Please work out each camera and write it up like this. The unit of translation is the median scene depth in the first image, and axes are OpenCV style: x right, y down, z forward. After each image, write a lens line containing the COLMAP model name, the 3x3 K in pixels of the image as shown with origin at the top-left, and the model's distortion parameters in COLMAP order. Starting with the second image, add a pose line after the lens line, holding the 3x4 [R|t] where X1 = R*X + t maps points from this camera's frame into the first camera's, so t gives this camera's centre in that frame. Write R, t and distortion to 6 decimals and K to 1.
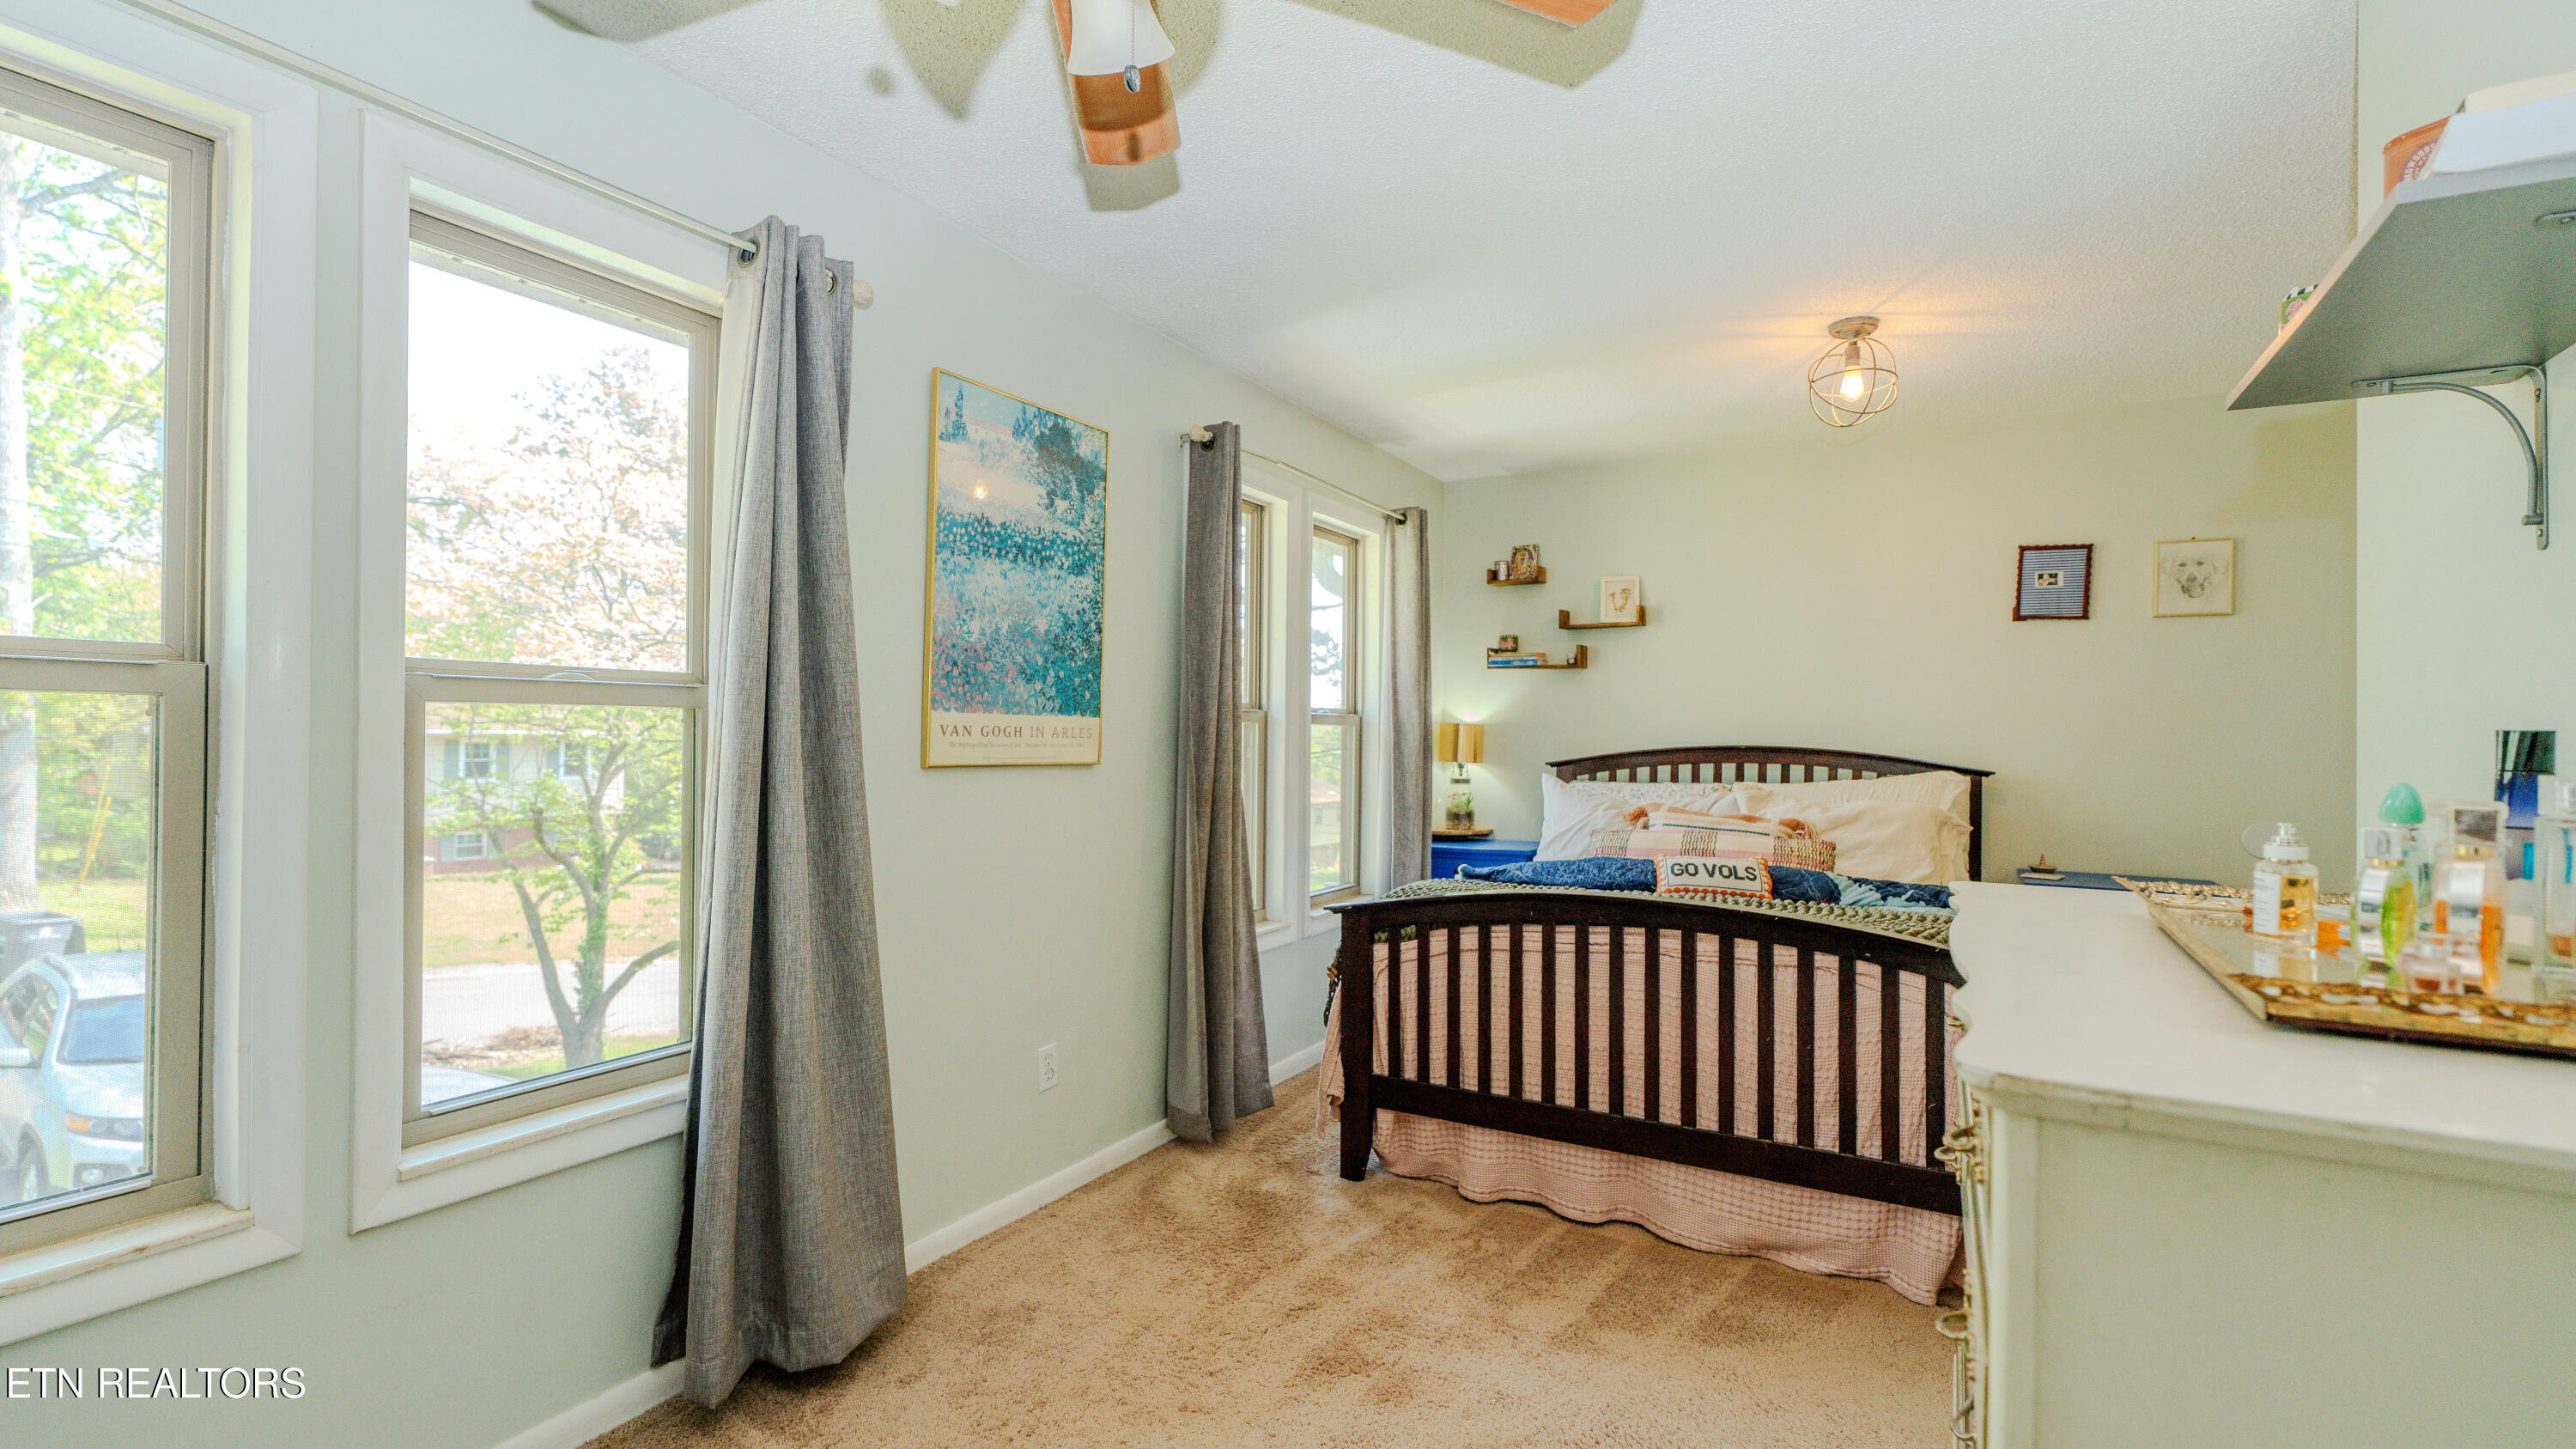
lens RADIAL K [[1134.4, 0, 1288.0], [0, 1134.4, 724.5], [0, 0, 1]] dist [-0.002517, 0.000270]
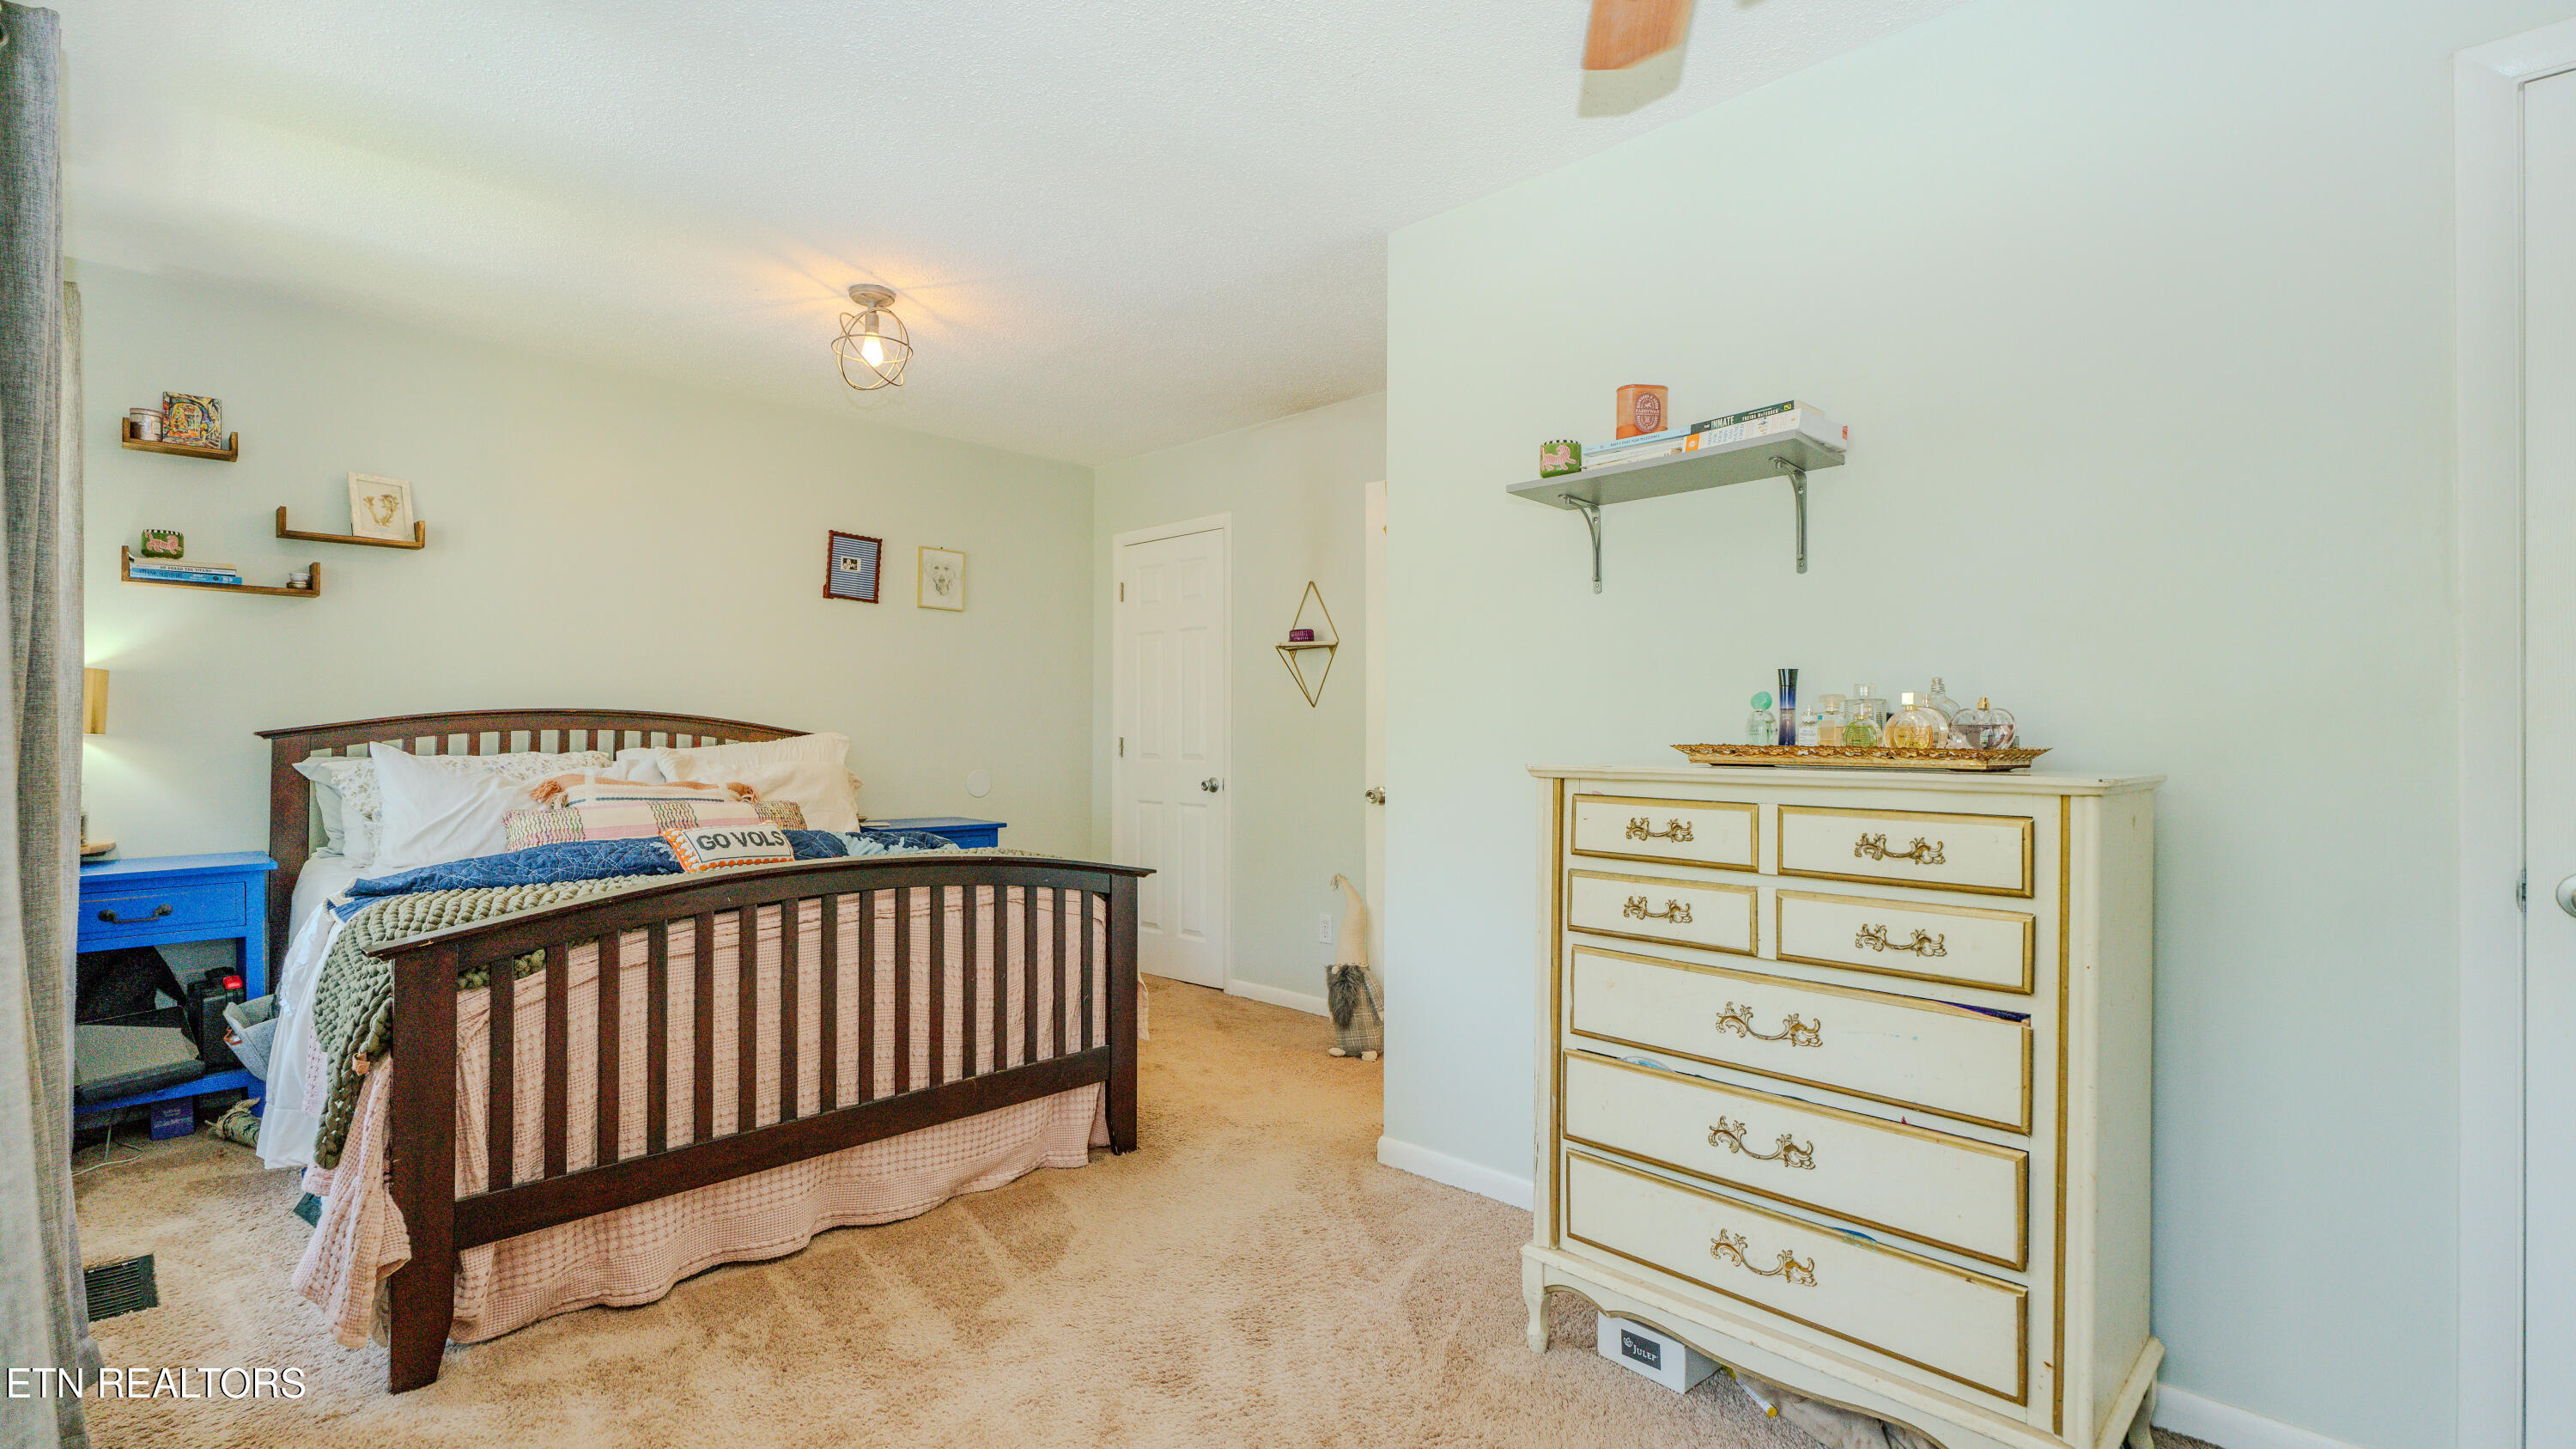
lens RADIAL K [[1134.4, 0, 1288.0], [0, 1134.4, 724.5], [0, 0, 1]] dist [-0.002517, 0.000270]
pose [[0.254606, 0.002744, 0.967041, -0.405639], [-0.010334, 0.999947, -0.000117, 0.035687], [-0.966990, -0.009963, 0.254621, 0.376574]]
